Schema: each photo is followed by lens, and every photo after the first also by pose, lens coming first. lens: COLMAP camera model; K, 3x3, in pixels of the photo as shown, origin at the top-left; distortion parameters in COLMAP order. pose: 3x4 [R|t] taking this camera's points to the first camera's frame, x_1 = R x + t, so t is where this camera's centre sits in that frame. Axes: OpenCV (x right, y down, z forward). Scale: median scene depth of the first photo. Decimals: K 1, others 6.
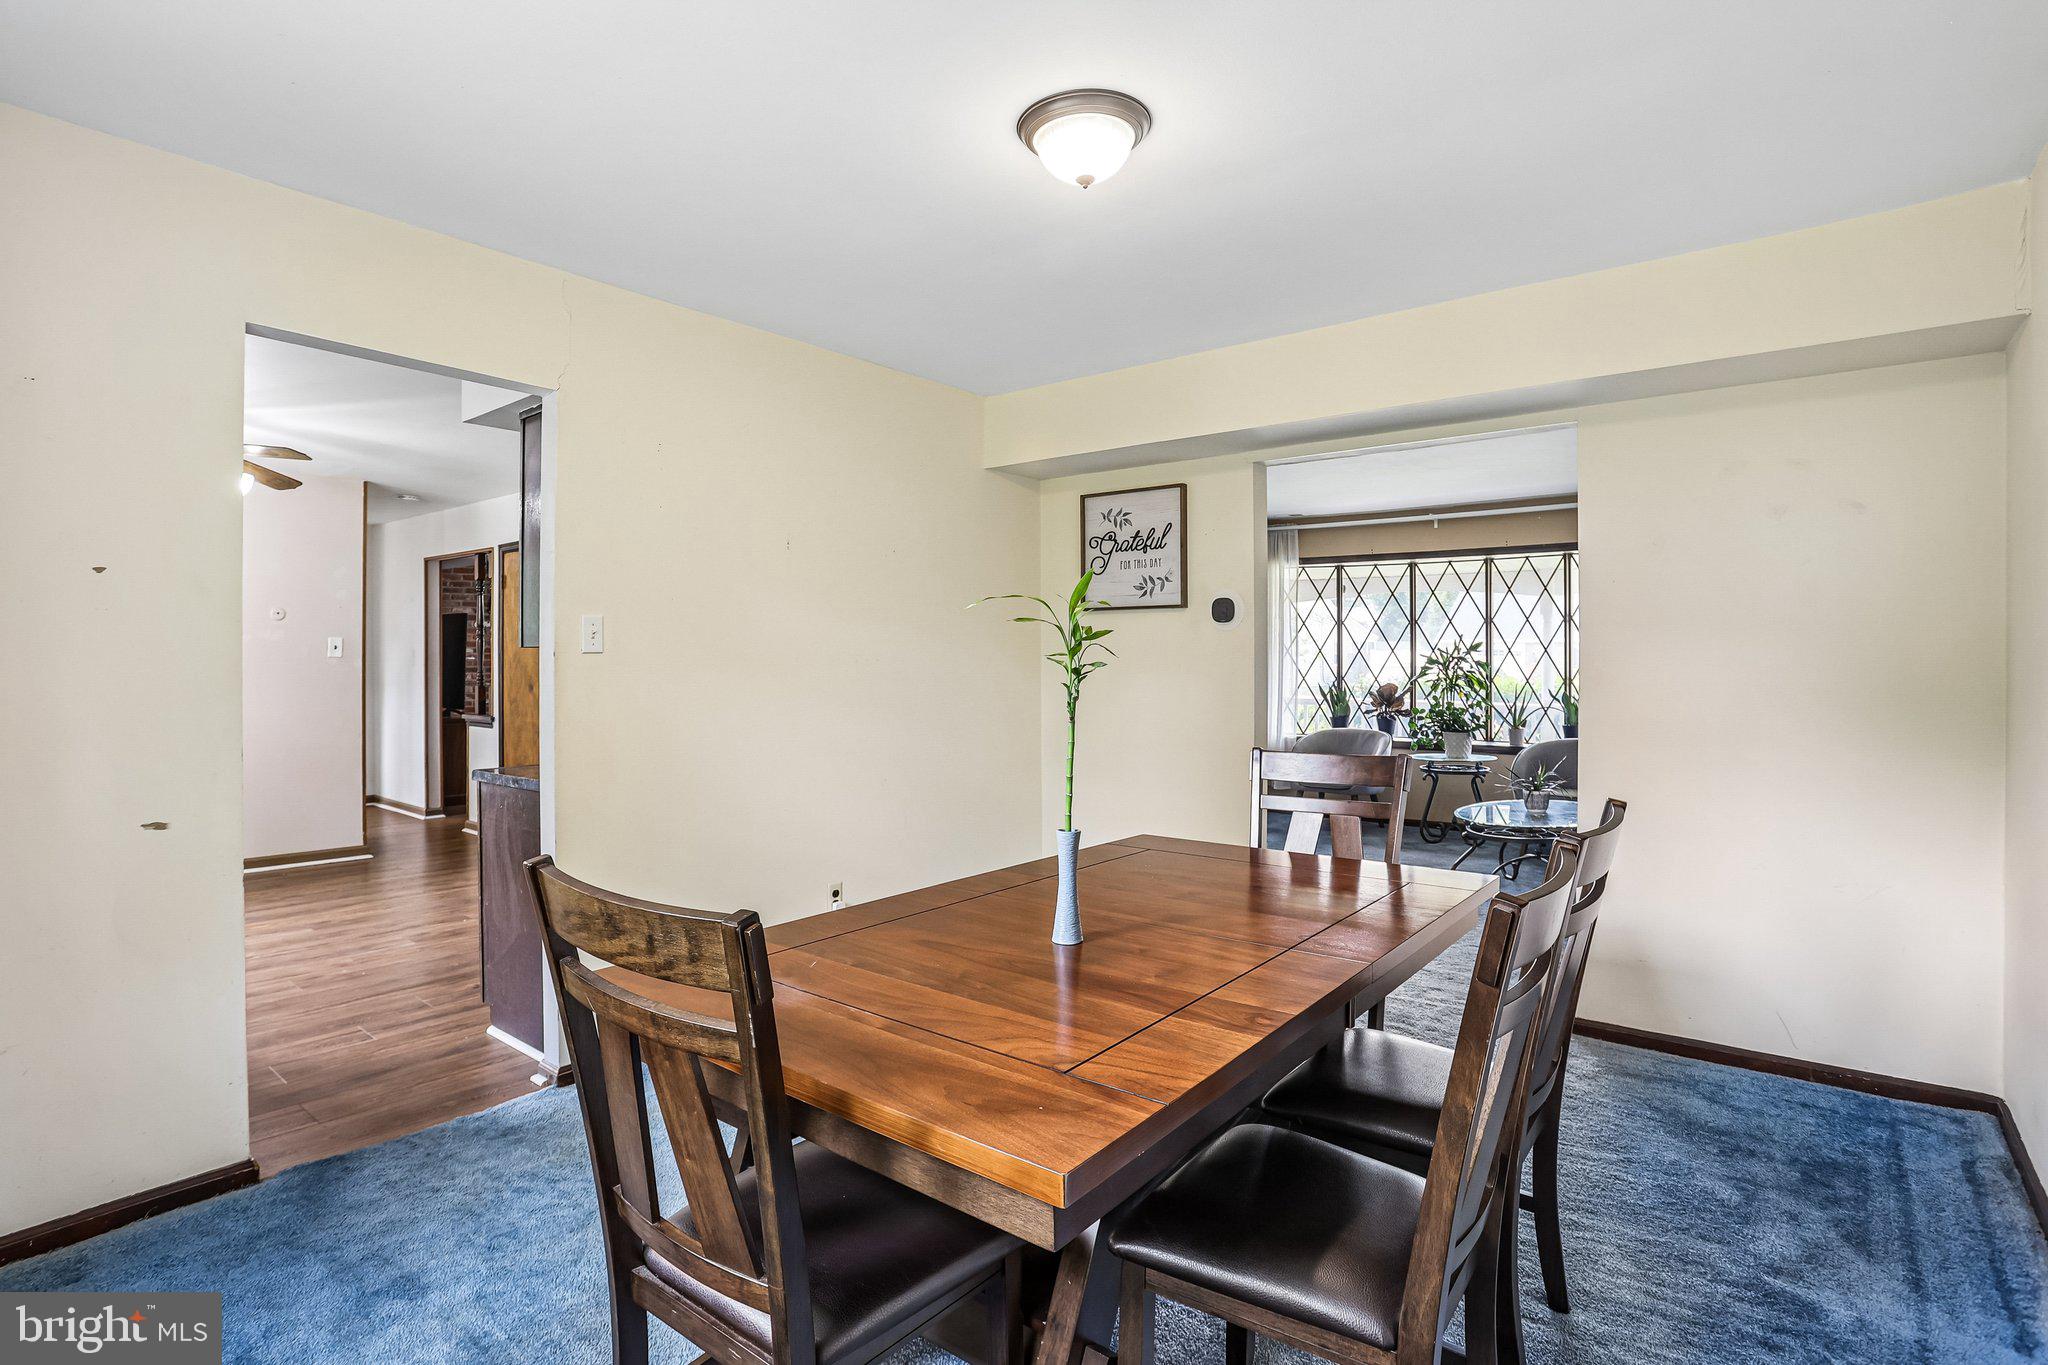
lens RADIAL K [[1038.4, 0, 997.8], [0, 1038.4, 659.3], [0, 0, 1]] dist [-0.082283, 0.040304]
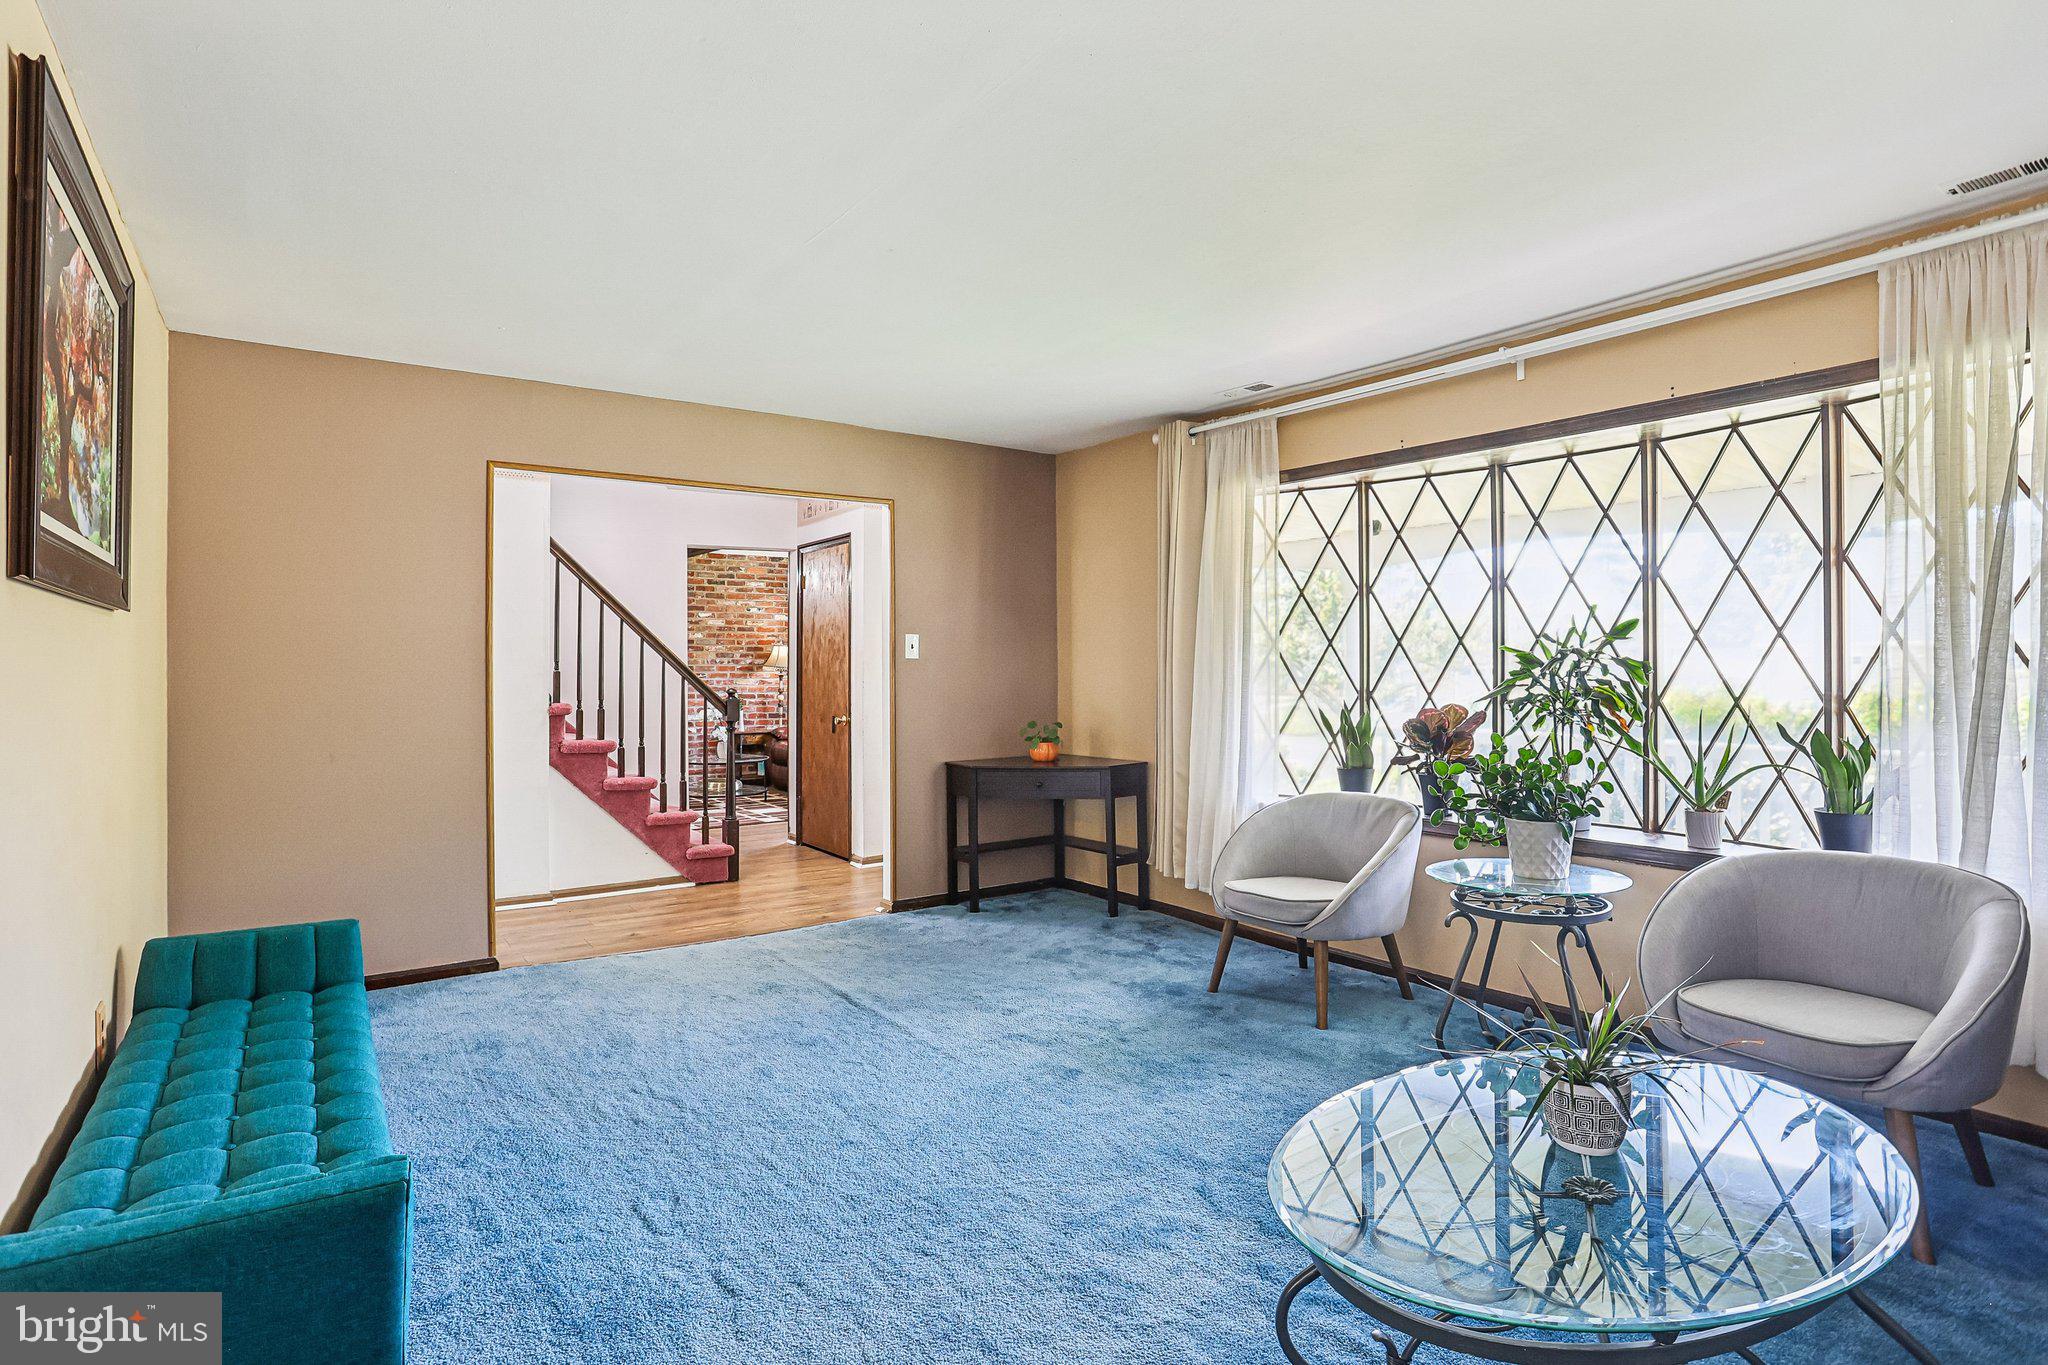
lens RADIAL K [[1038.4, 0, 997.8], [0, 1038.4, 659.3], [0, 0, 1]] dist [-0.082283, 0.040304]
pose [[0.964059, -0.000744, -0.265687, 0.315817], [-0.000886, 0.999982, -0.006013, 0.004575], [0.265686, 0.006032, 0.964041, 0.475455]]
